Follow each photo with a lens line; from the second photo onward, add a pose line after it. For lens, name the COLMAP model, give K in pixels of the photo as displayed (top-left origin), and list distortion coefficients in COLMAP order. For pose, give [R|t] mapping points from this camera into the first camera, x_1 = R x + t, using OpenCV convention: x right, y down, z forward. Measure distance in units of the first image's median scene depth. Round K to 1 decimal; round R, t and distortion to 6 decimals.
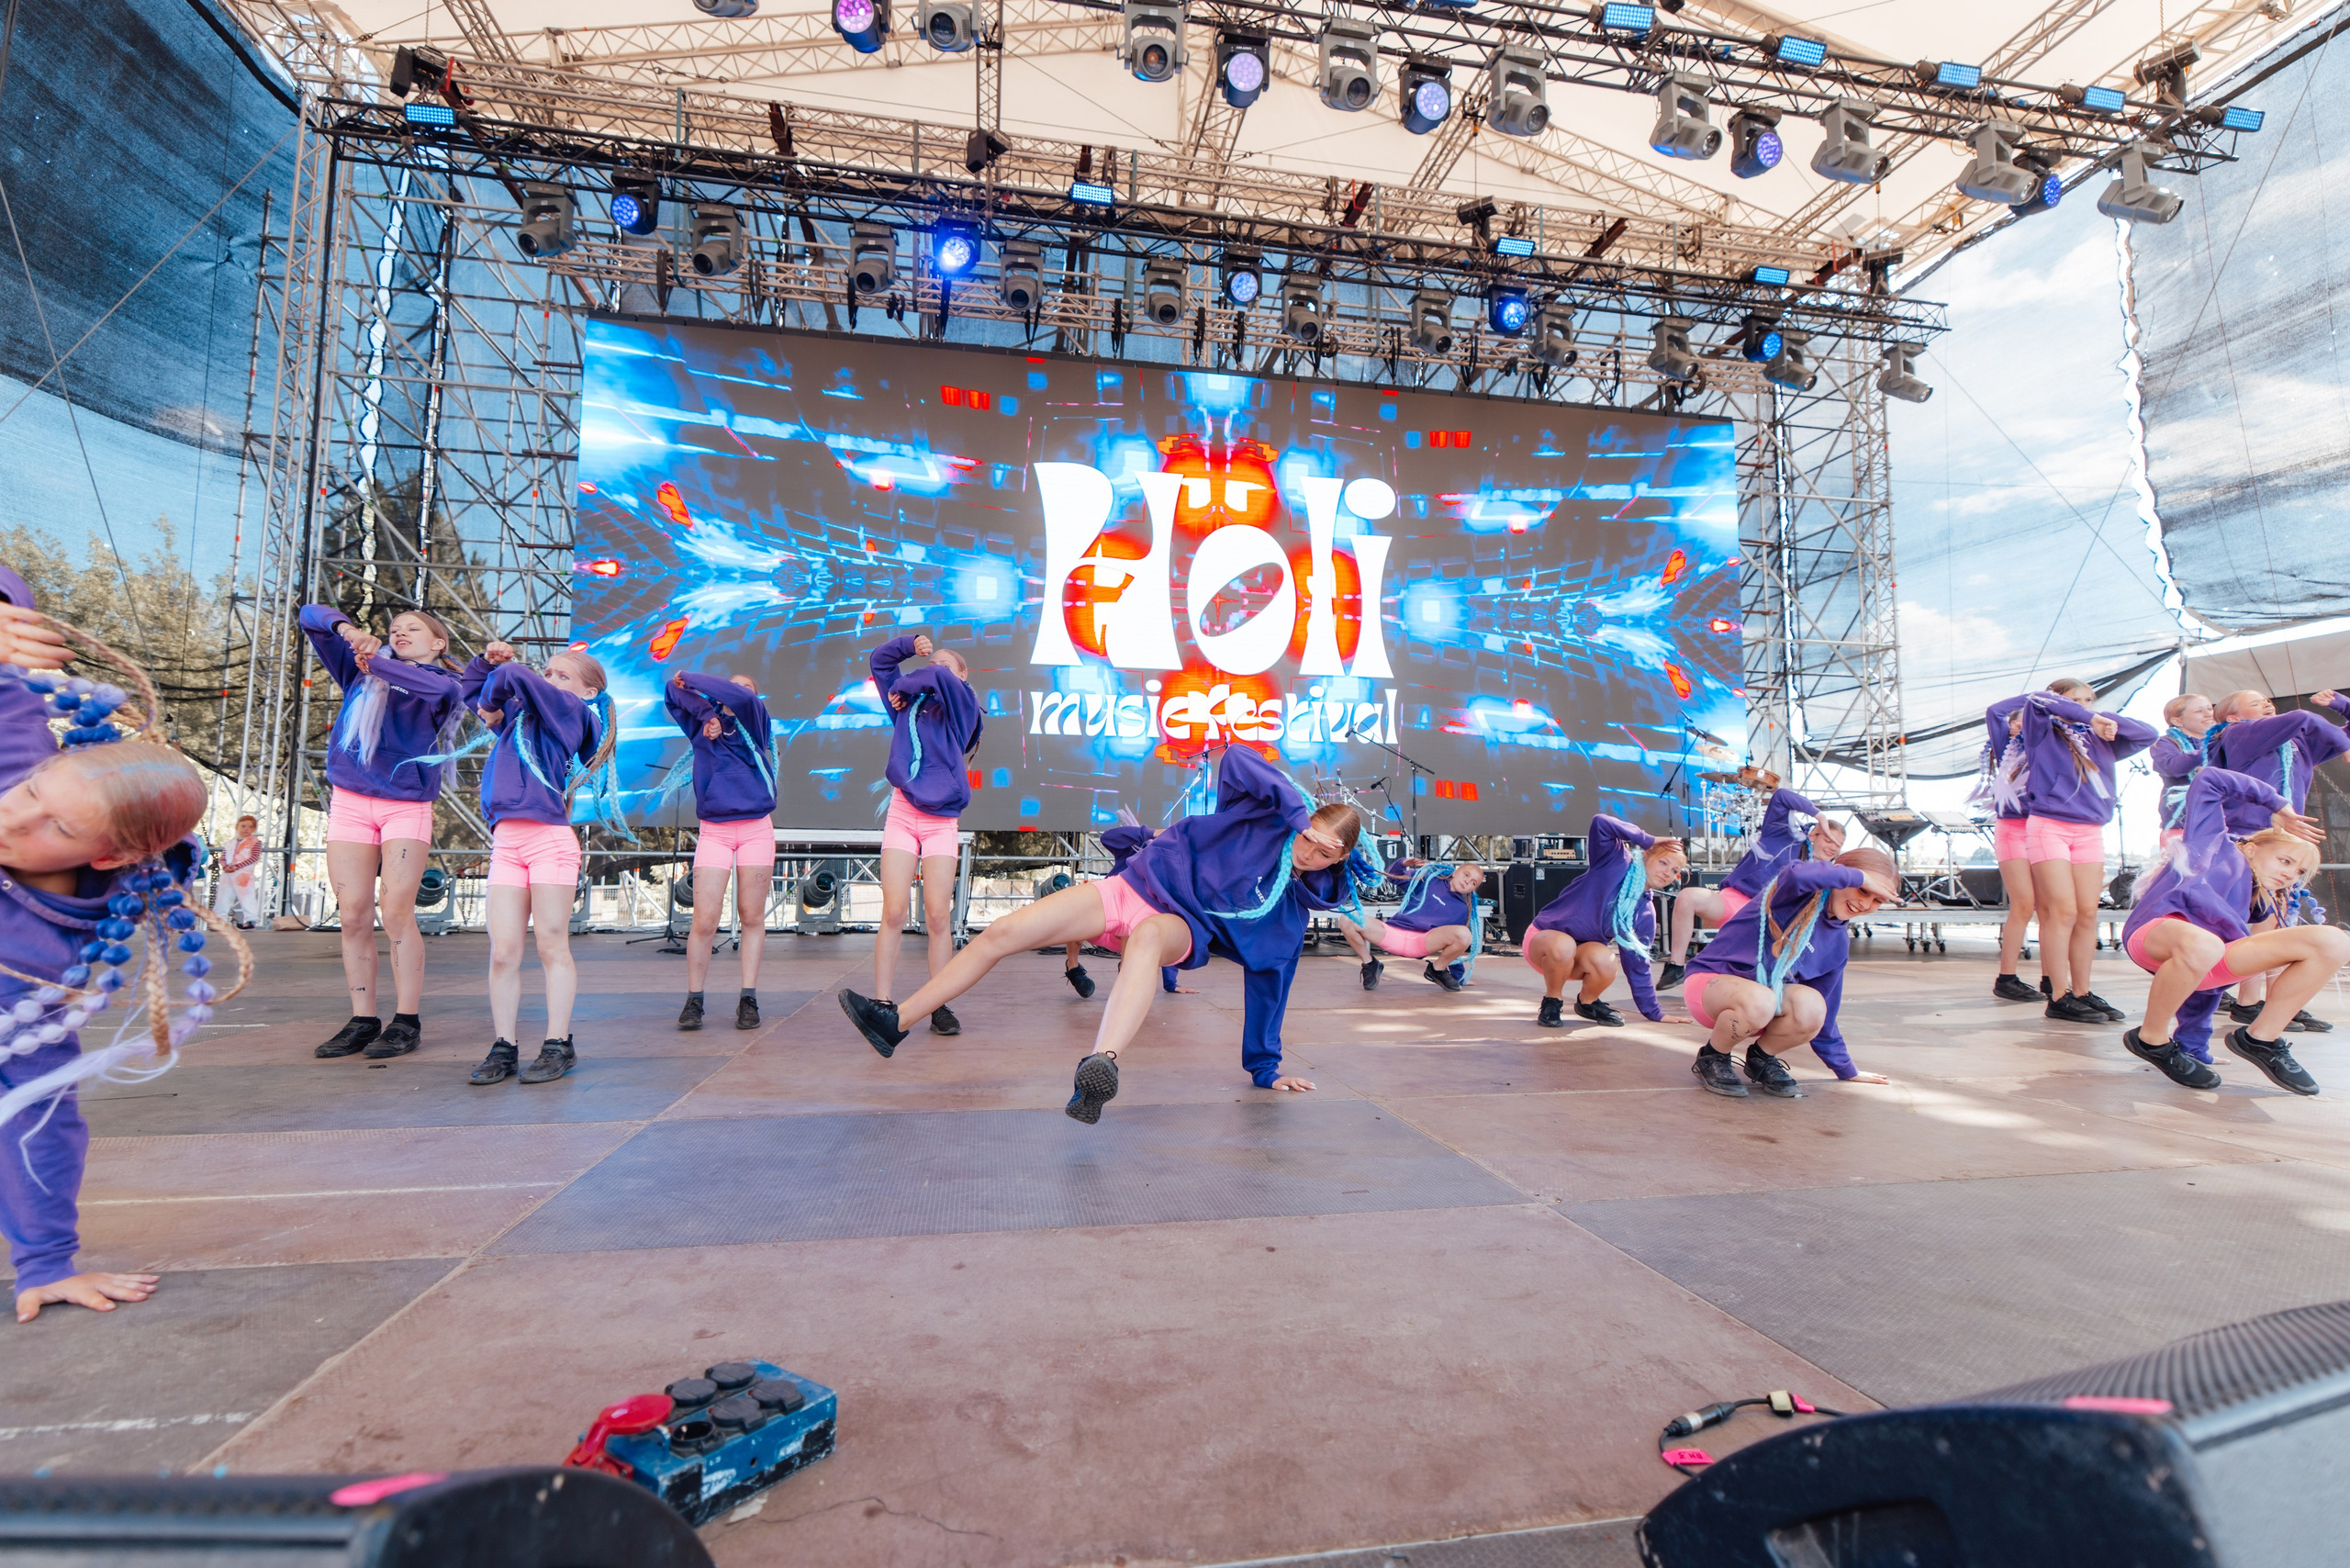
lens RADIAL K [[1079.2, 0, 1180.3], [0, 1079.2, 777.7], [0, 0, 1]] dist [-0.000599, -0.000646]
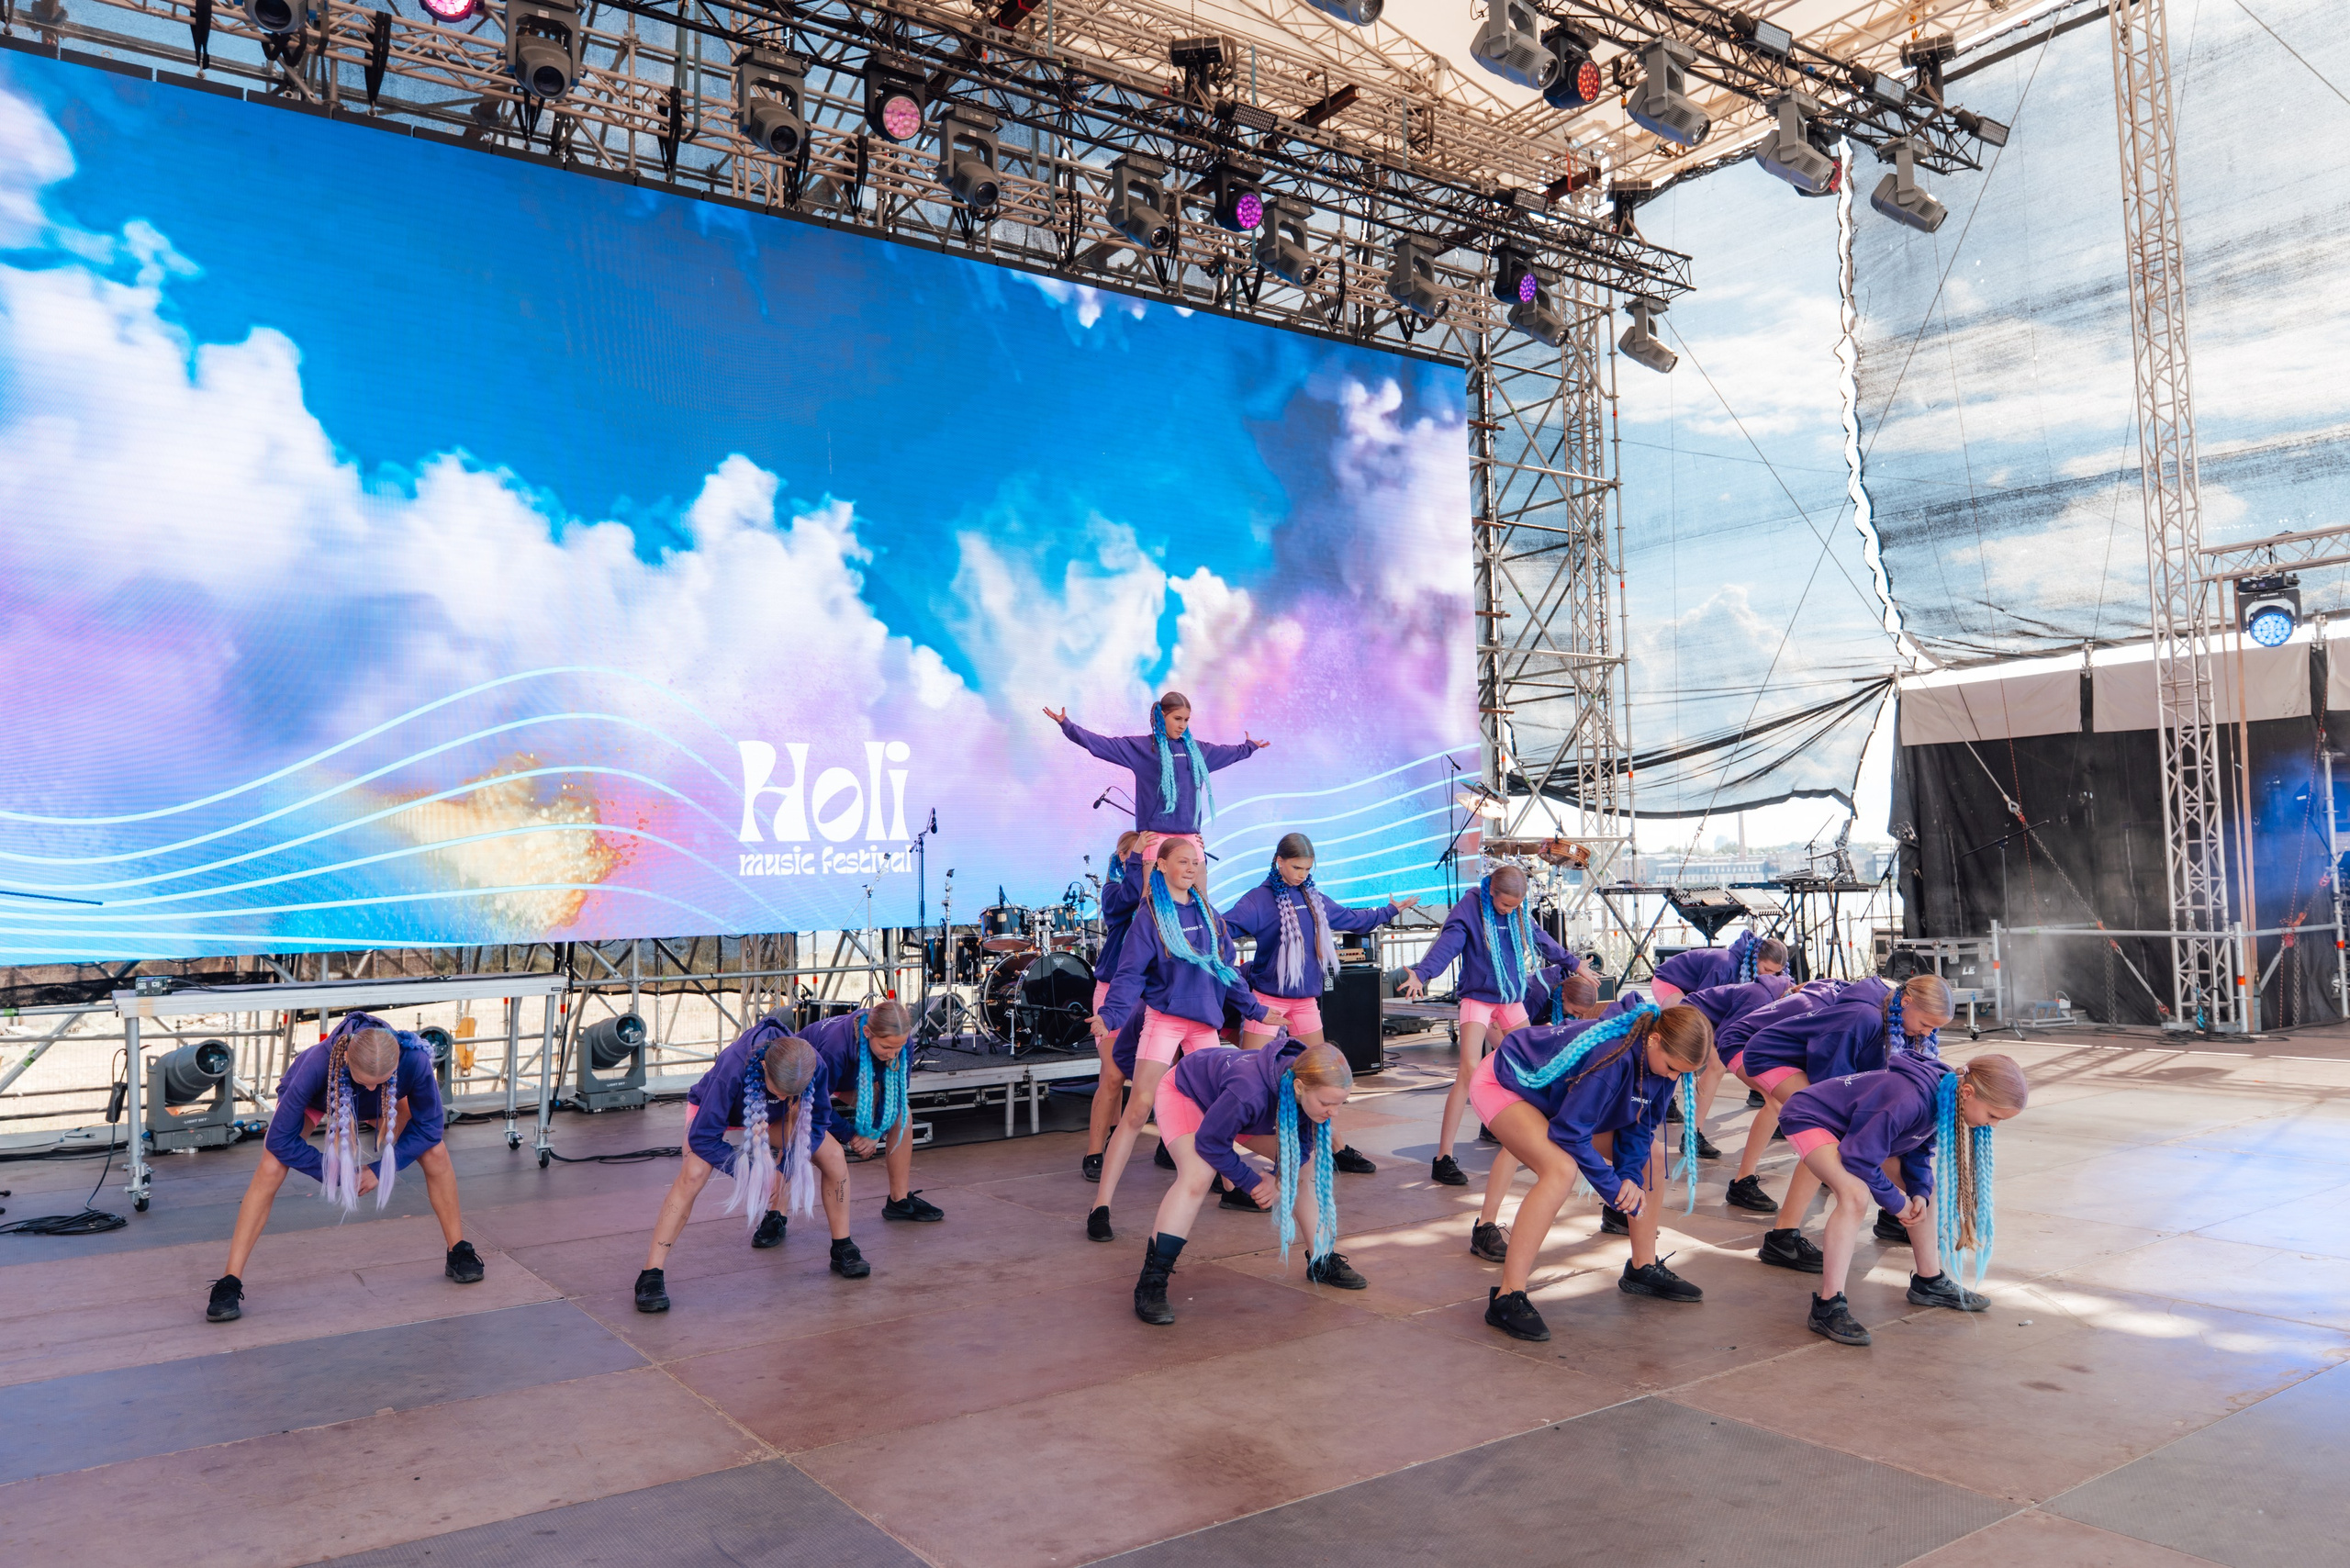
lens RADIAL K [[1662.1, 0, 1171.0], [0, 1662.1, 789.1], [0, 0, 1]] dist [-0.009240, -0.005592]
pose [[0.909601, -0.005686, 0.415444, -0.202751], [-0.006956, 0.999558, 0.028909, -0.063960], [-0.415425, -0.029186, 0.909159, -0.015995]]
